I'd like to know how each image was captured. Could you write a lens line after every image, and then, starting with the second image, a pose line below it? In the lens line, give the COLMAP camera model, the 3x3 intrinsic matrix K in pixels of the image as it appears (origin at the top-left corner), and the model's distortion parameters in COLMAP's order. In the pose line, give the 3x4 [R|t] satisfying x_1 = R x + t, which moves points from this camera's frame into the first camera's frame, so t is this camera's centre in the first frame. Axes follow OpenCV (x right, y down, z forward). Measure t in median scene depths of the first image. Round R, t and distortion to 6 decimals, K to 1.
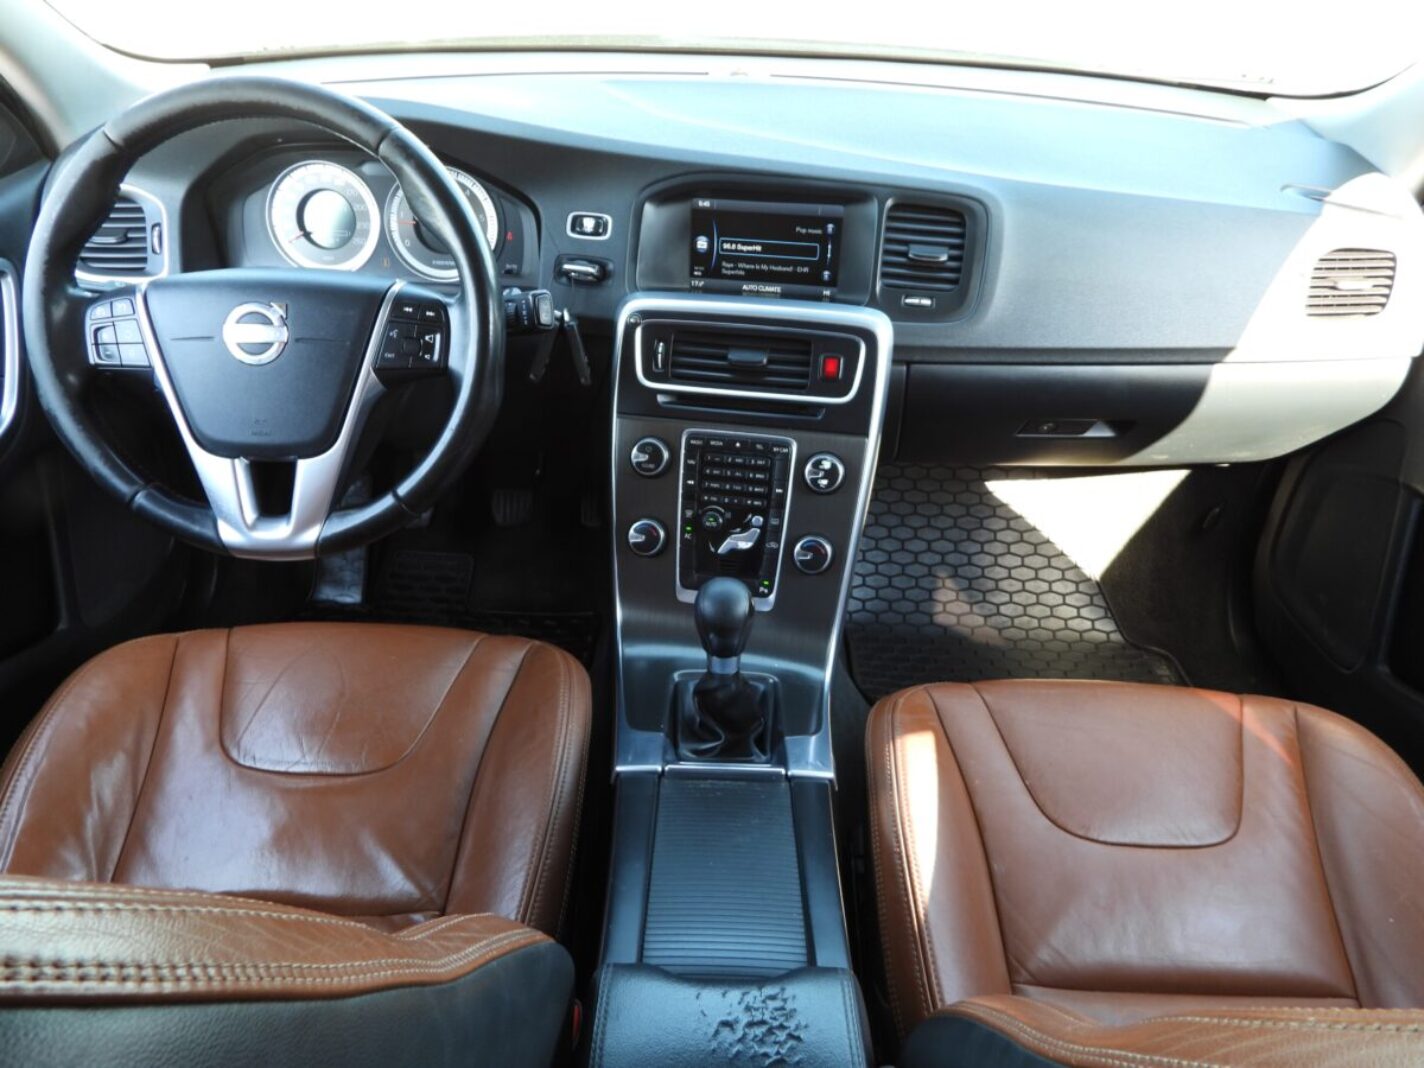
lens RADIAL K [[1028.7, 0, 707.3], [0, 1028.7, 534.4], [0, 0, 1]] dist [-0.001962, -0.006620]
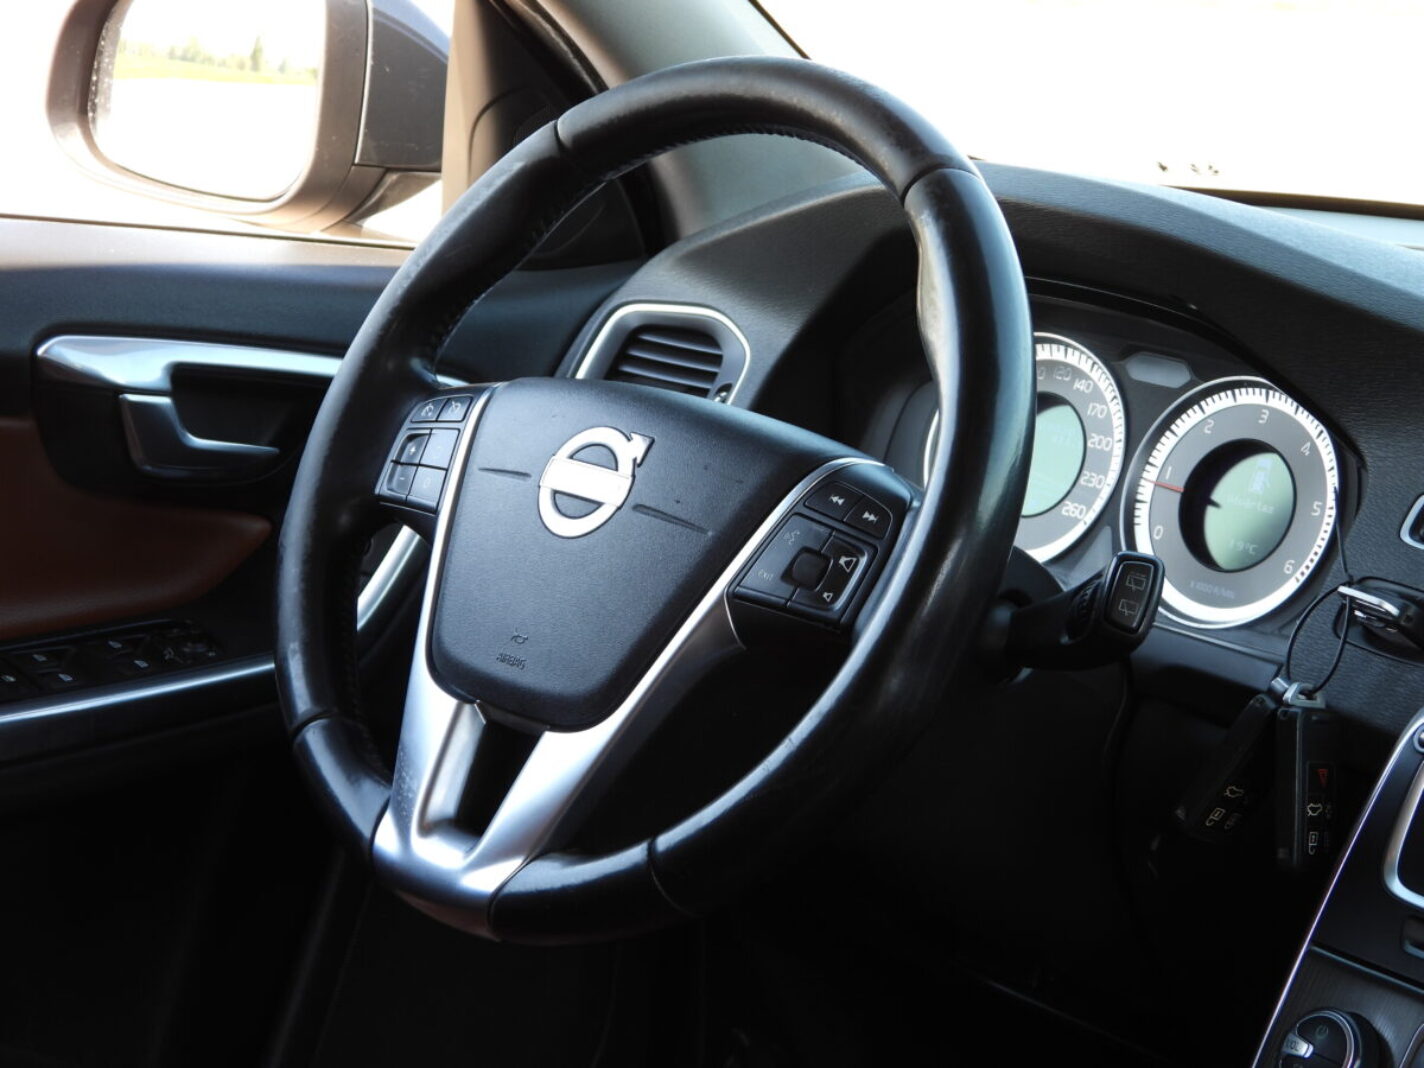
lens RADIAL K [[3139.0, 0, 714.5], [0, 3139.0, 532.9], [0, 0, 1]] dist [-0.049461, 0.000000]
pose [[0.696222, 0.171171, -0.697119, 0.562337], [-0.457798, 0.853900, -0.247542, 0.147946], [0.552898, 0.491484, 0.672865, -0.000059]]
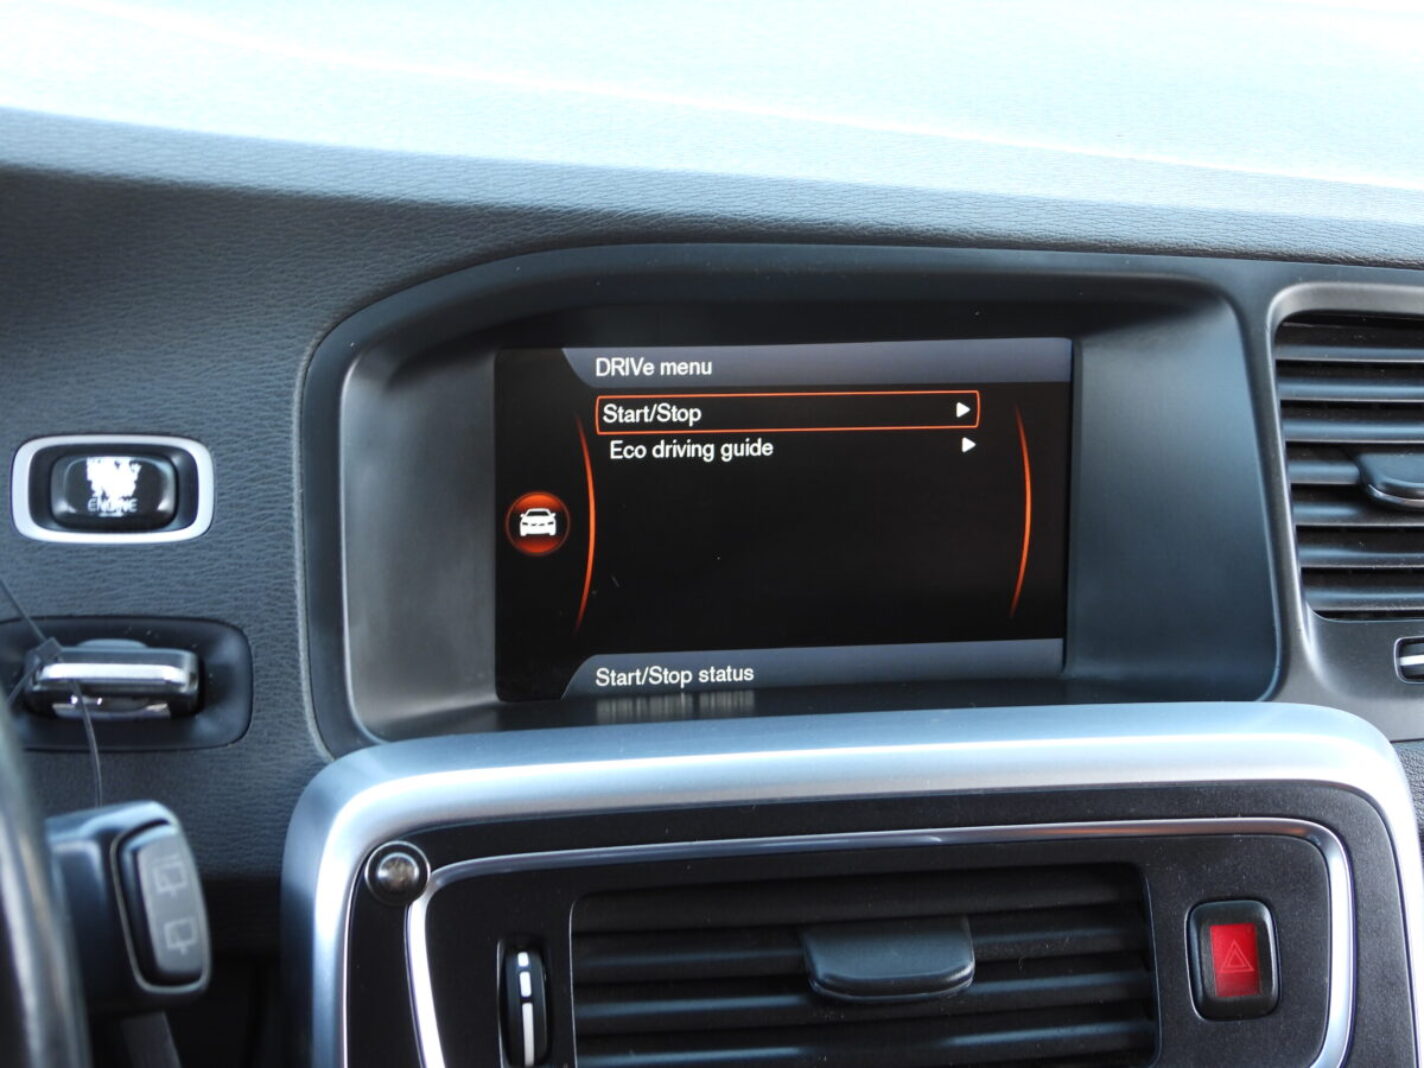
lens RADIAL K [[2736.9, 0, 711.8], [0, 2736.9, 534.6], [0, 0, 1]] dist [-0.046826, 0.000000]
pose [[0.933883, -0.087308, 0.346755, -0.207716], [0.172704, 0.959258, -0.223601, -0.132856], [-0.313106, 0.268703, 0.910913, 0.410999]]
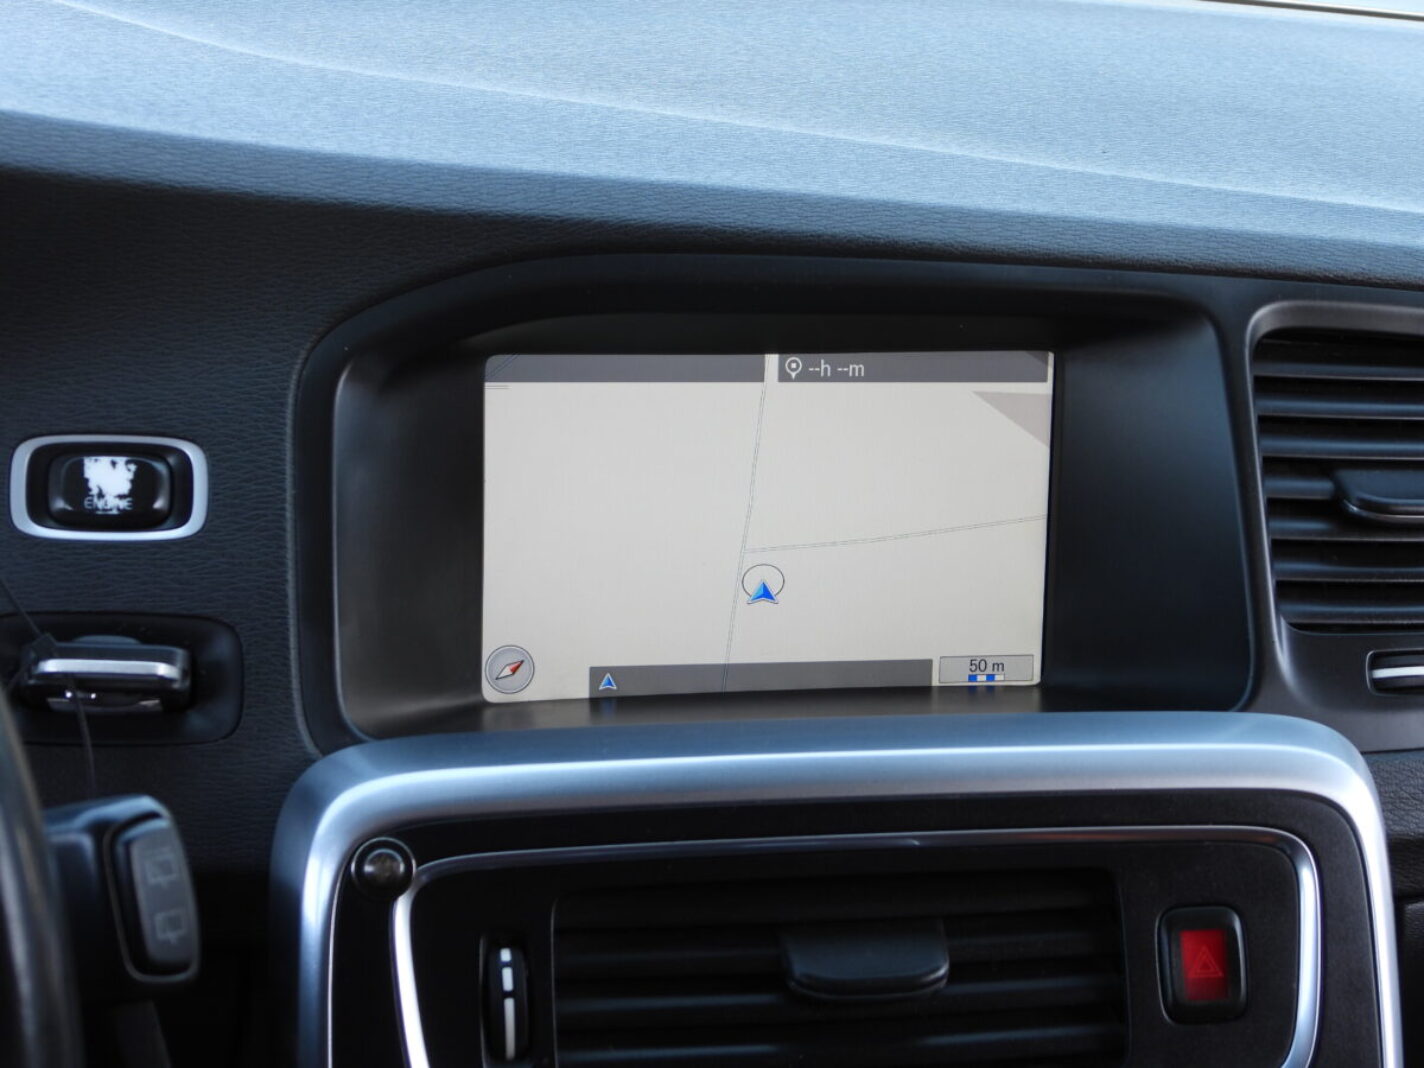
lens RADIAL K [[2736.9, 0, 710.0], [0, 2736.9, 533.5], [0, 0, 1]] dist [-0.046826, 0.000000]
pose [[0.934025, -0.073988, 0.349460, -0.210466], [0.160023, 0.961322, -0.224172, -0.130951], [-0.319358, 0.265304, 0.909739, 0.399697]]
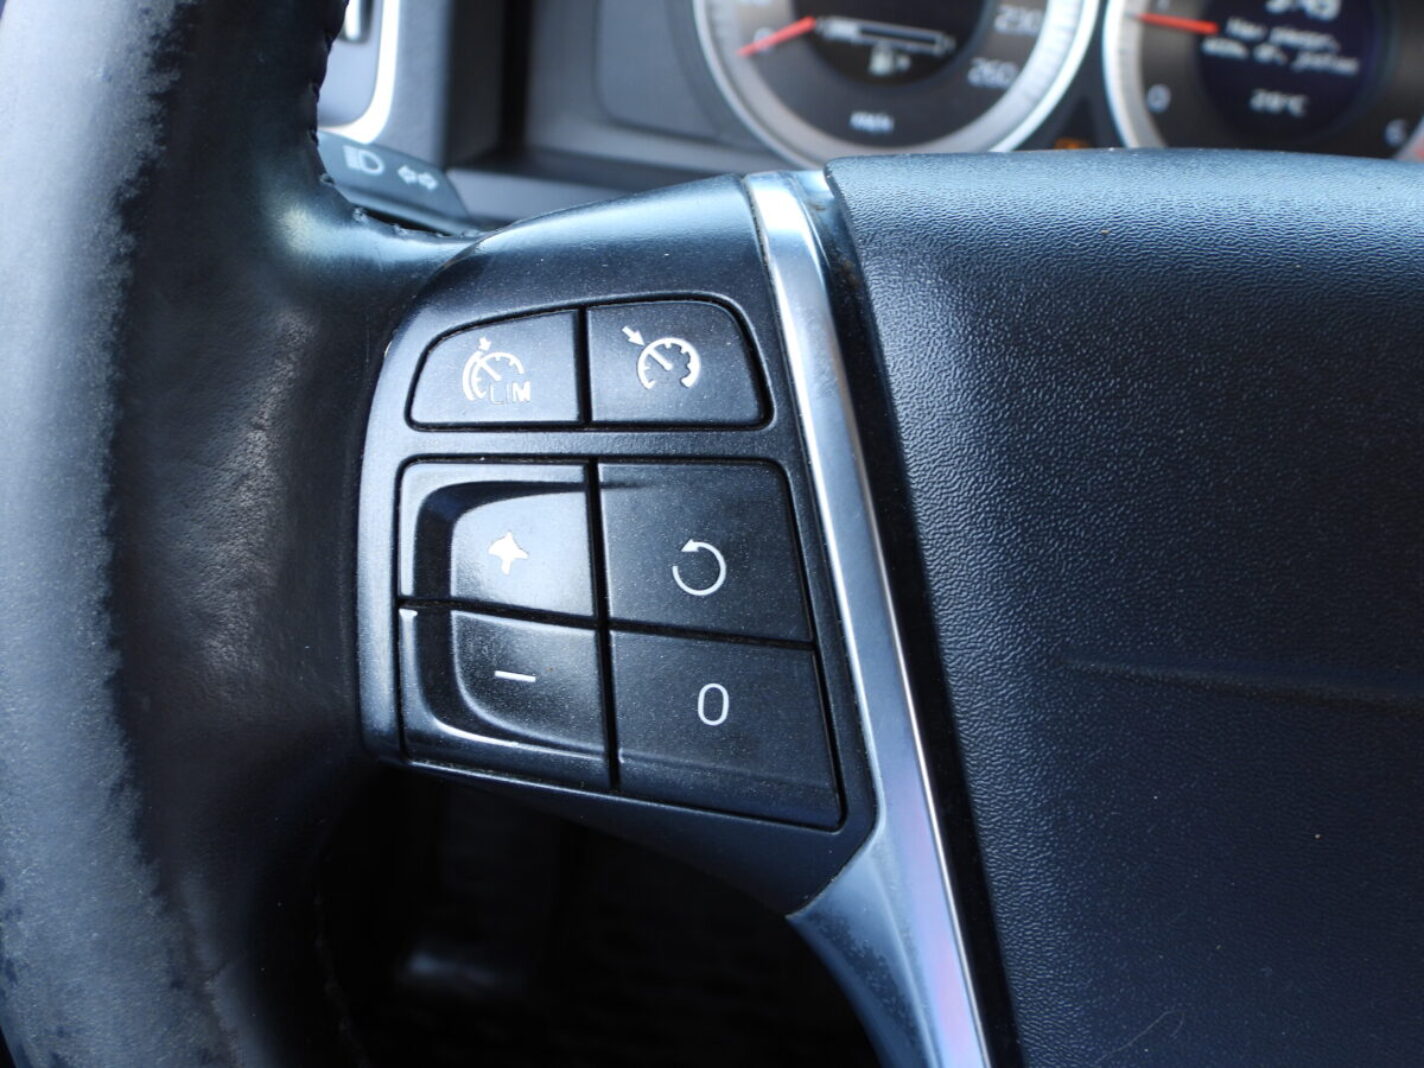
lens RADIAL K [[1498.1, 0, 712.5], [0, 1498.1, 532.5], [0, 0, 1]] dist [-0.021194, 0.000000]
pose [[0.995592, 0.086996, 0.035033, -0.466934], [-0.086275, 0.996037, -0.021606, -0.159822], [-0.036773, 0.018488, 0.999153, 0.659660]]
